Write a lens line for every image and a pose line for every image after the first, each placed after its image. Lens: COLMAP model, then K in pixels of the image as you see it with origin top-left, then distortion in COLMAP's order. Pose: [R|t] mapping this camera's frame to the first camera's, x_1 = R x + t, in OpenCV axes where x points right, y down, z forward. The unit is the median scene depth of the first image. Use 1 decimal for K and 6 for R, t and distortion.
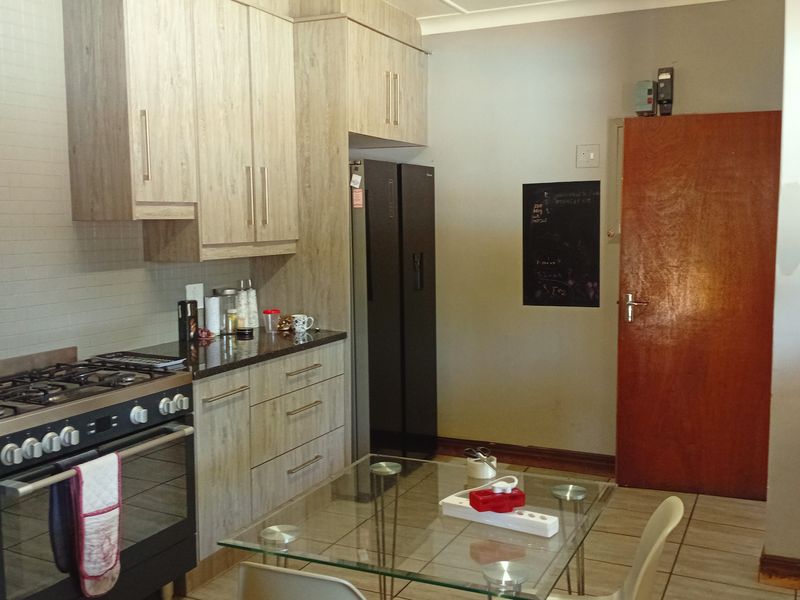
lens RADIAL K [[825.7, 0, 398.4], [0, 825.7, 297.7], [0, 0, 1]] dist [0.109488, -0.215833]
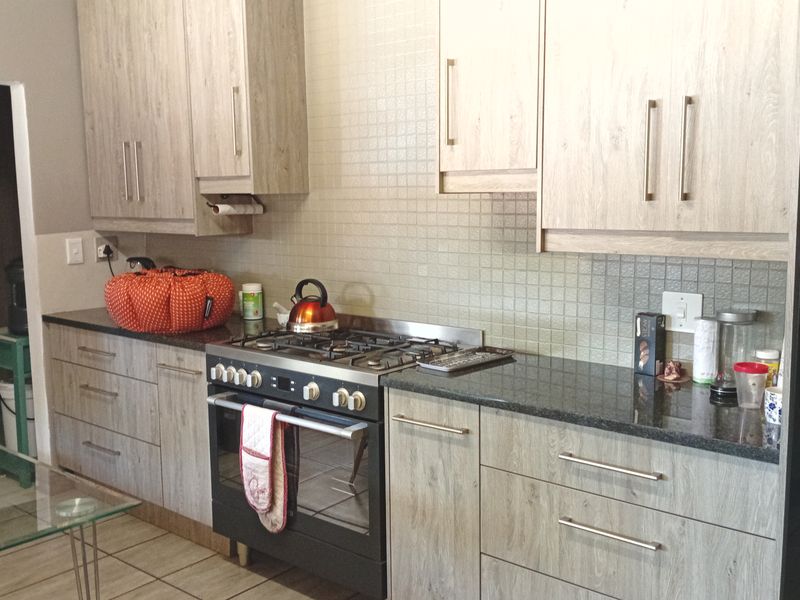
lens RADIAL K [[825.7, 0, 398.4], [0, 825.7, 297.7], [0, 0, 1]] dist [0.109488, -0.215833]
pose [[-0.252047, 0.134410, -0.958335, 0.496535], [-0.084491, 0.983469, 0.160156, -0.113761], [0.964019, 0.121338, -0.236524, 1.109332]]
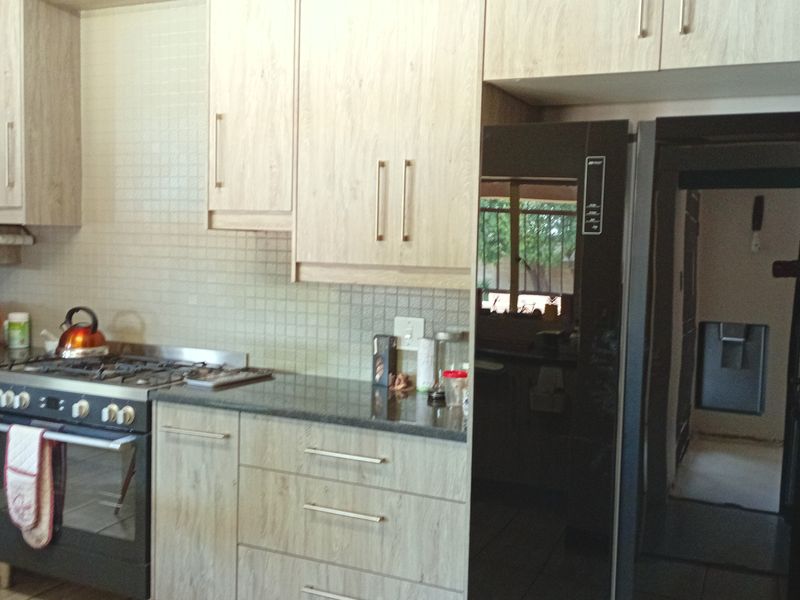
lens RADIAL K [[825.7, 0, 398.4], [0, 825.7, 297.7], [0, 0, 1]] dist [0.109488, -0.215833]
pose [[0.007561, 0.075037, -0.997152, 0.620088], [-0.126115, 0.989290, 0.073489, -0.107137], [0.991987, 0.125200, 0.016943, 1.147072]]
